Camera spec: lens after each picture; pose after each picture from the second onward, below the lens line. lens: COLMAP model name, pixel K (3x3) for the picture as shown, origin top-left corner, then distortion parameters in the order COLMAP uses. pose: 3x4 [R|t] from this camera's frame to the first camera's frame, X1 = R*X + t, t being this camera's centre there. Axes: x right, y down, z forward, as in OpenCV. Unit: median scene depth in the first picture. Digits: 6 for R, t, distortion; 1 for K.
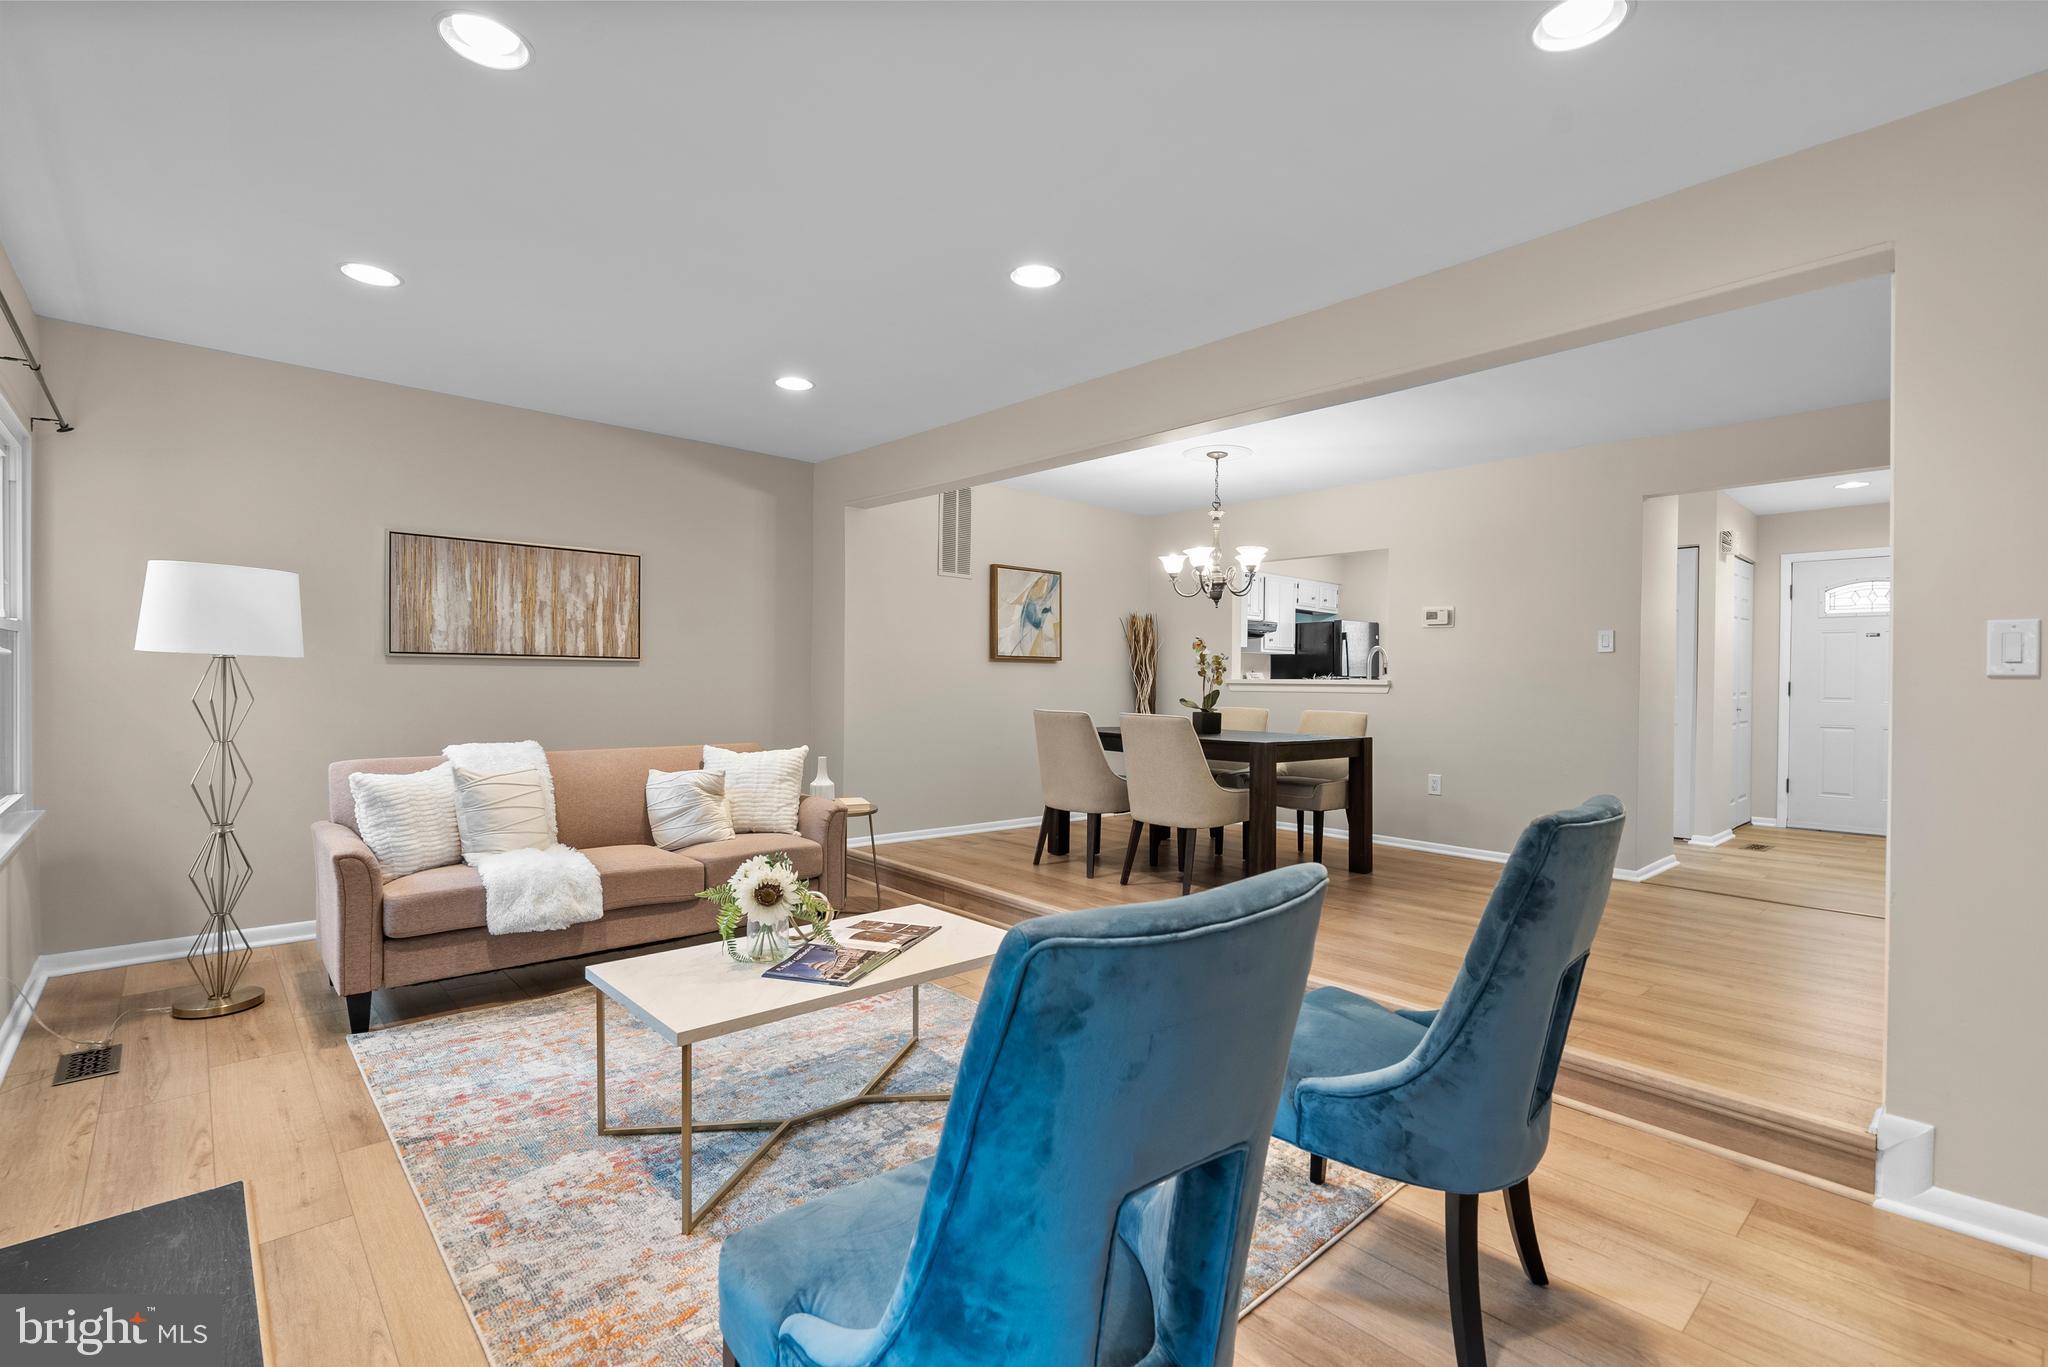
lens RADIAL K [[930.9, 0, 1030.2], [0, 930.9, 683.8], [0, 0, 1]] dist [-0.005469, 0.003150]
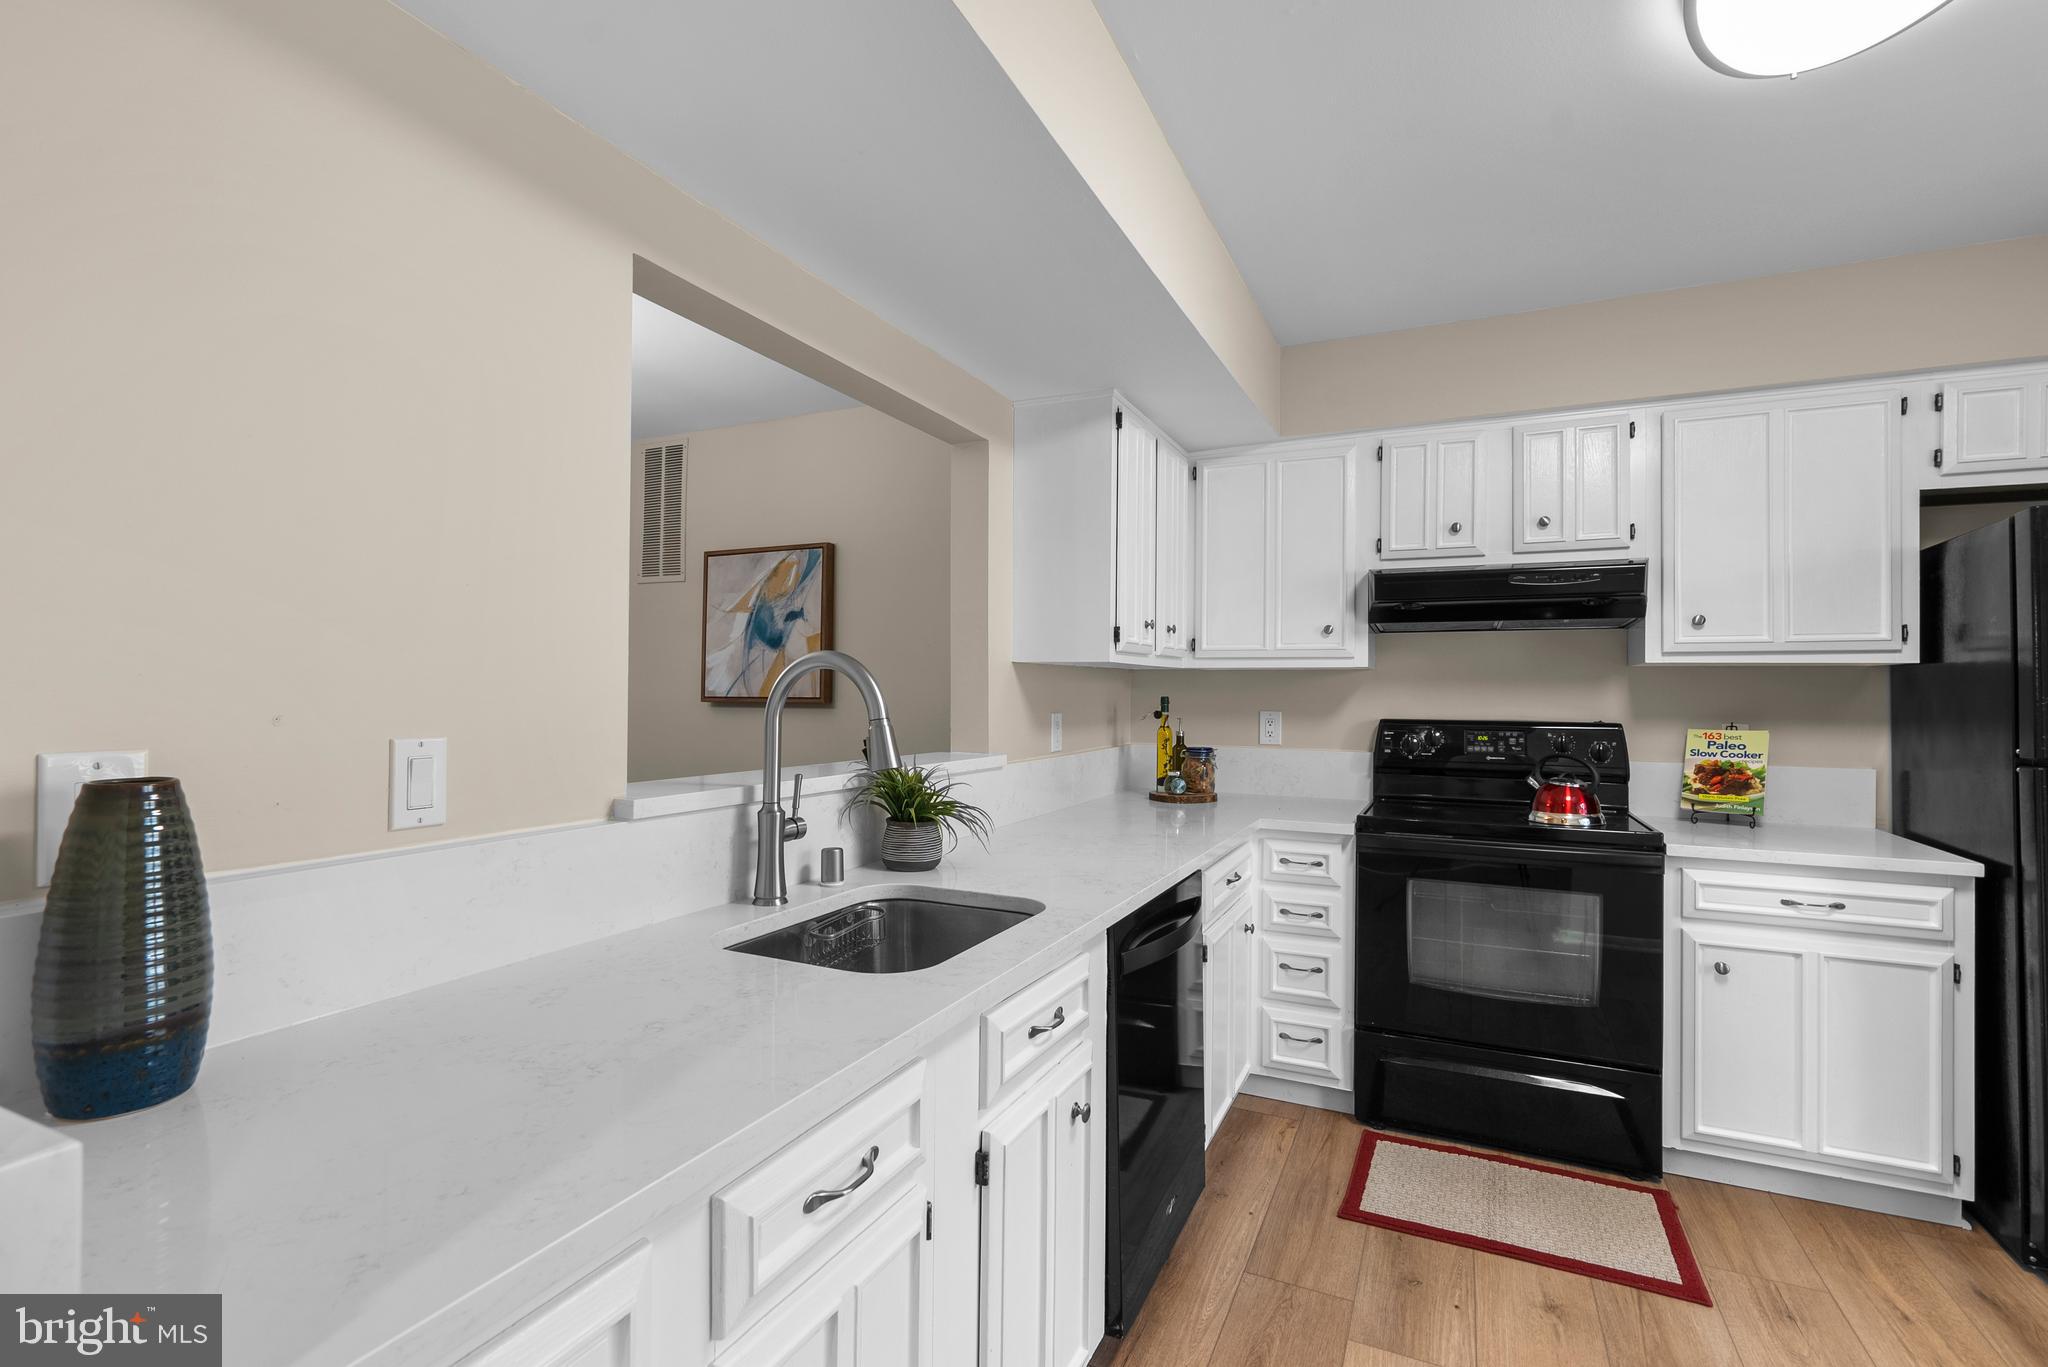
lens RADIAL K [[930.9, 0, 1025.1], [0, 930.9, 685.3], [0, 0, 1]] dist [-0.005469, 0.003150]
pose [[0.375717, -0.016259, -0.926592, 0.779112], [-0.007790, 0.999755, -0.020701, -0.033329], [0.926702, 0.014996, 0.375499, 1.200862]]
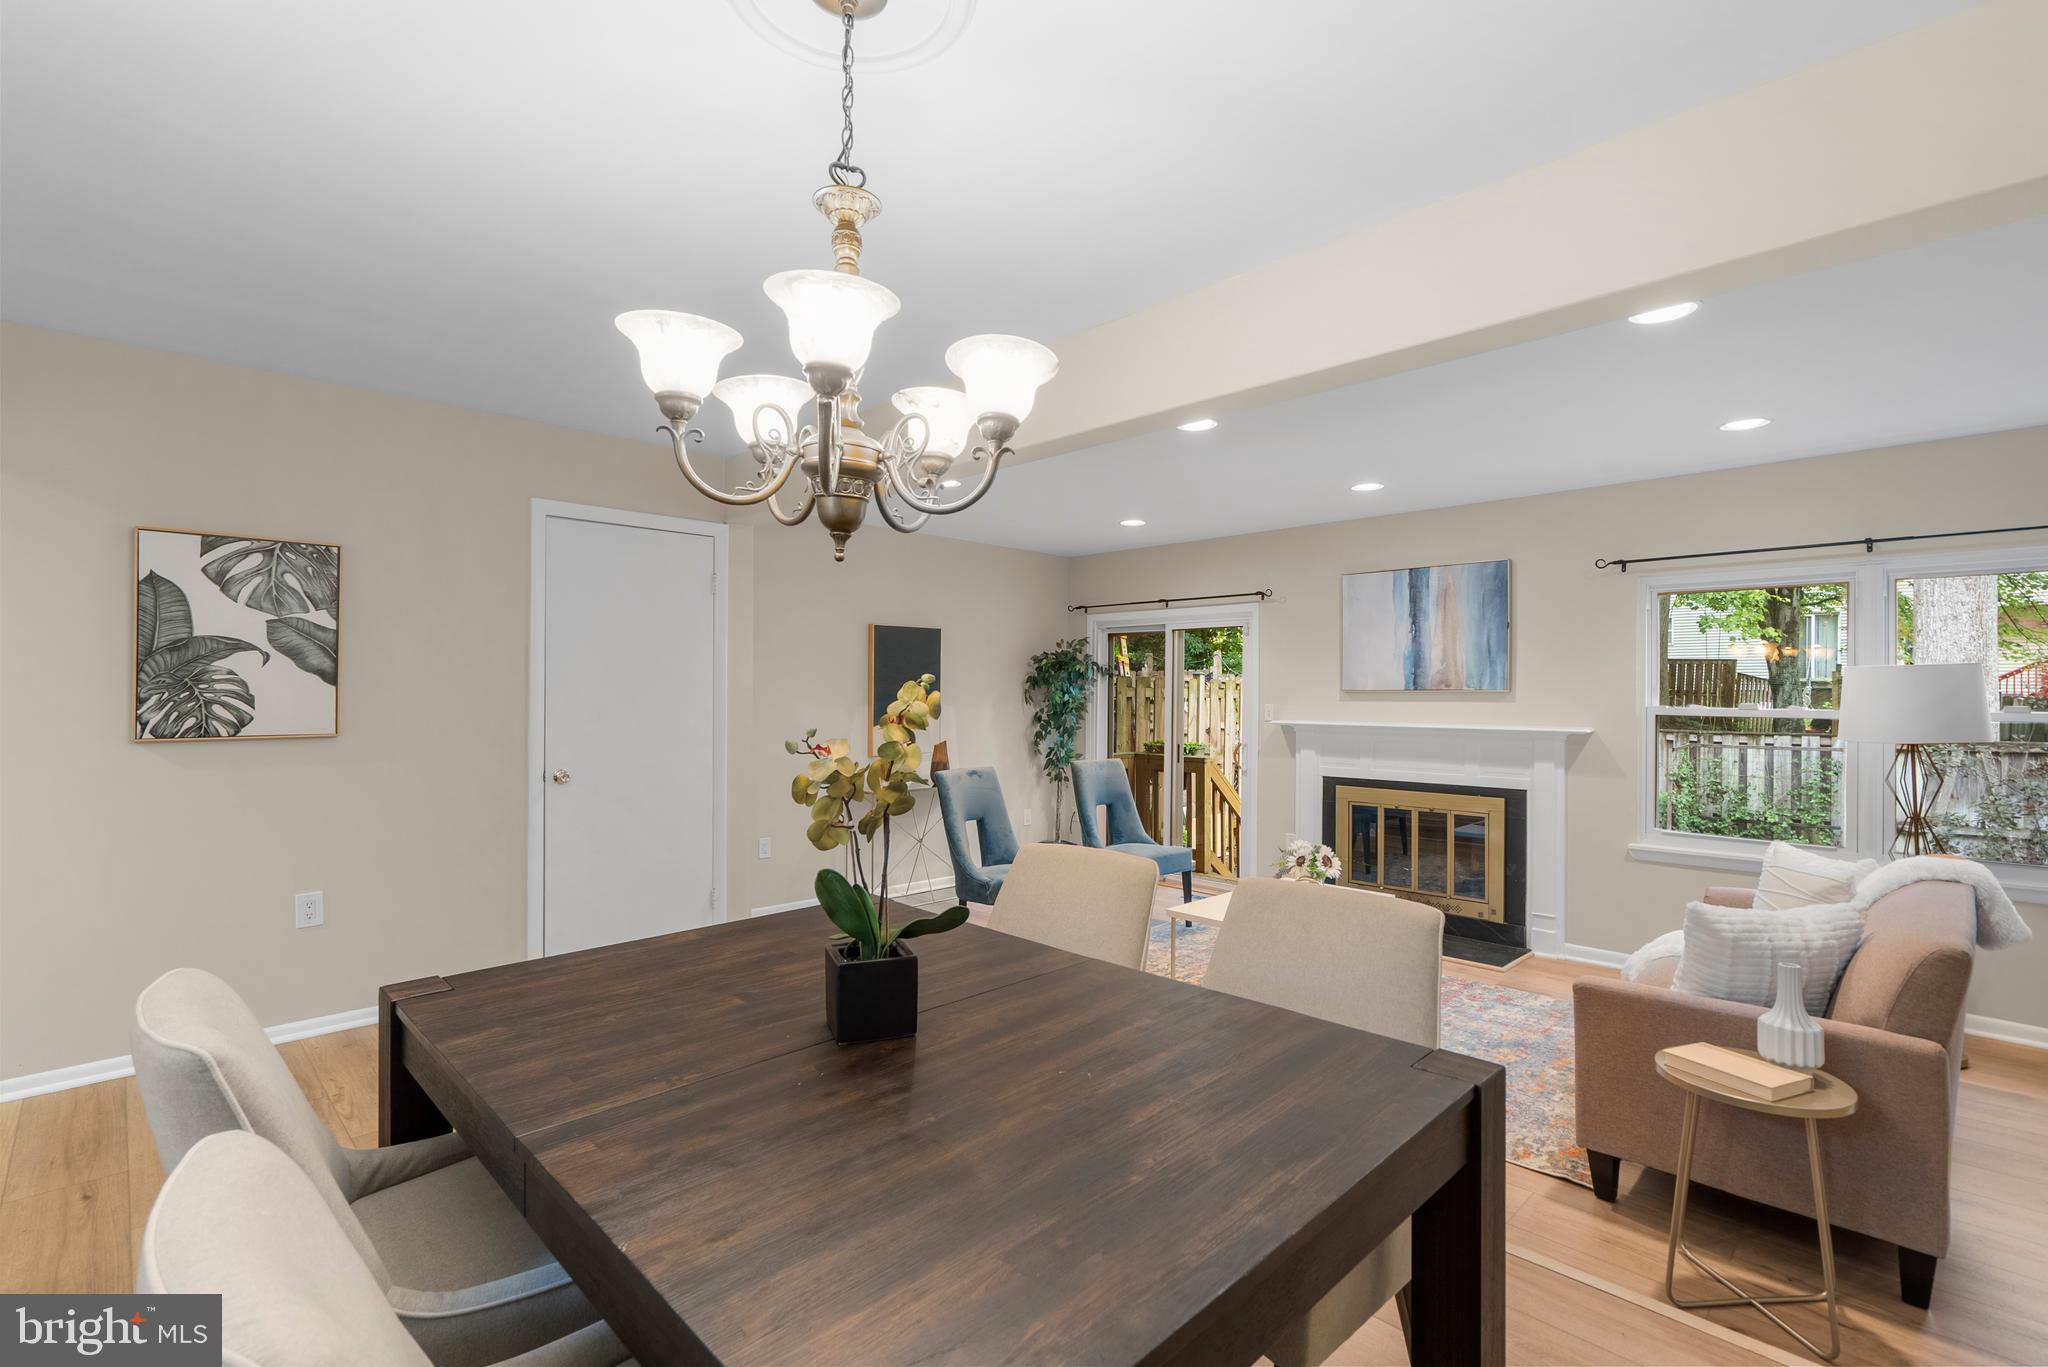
lens RADIAL K [[930.9, 0, 1023.2], [0, 930.9, 688.3], [0, 0, 1]] dist [-0.005469, 0.003150]
pose [[-0.999130, -0.018982, -0.037126, 0.164830], [-0.019056, 0.999817, 0.001643, -0.048717], [0.037088, 0.002349, -0.999309, 1.331786]]
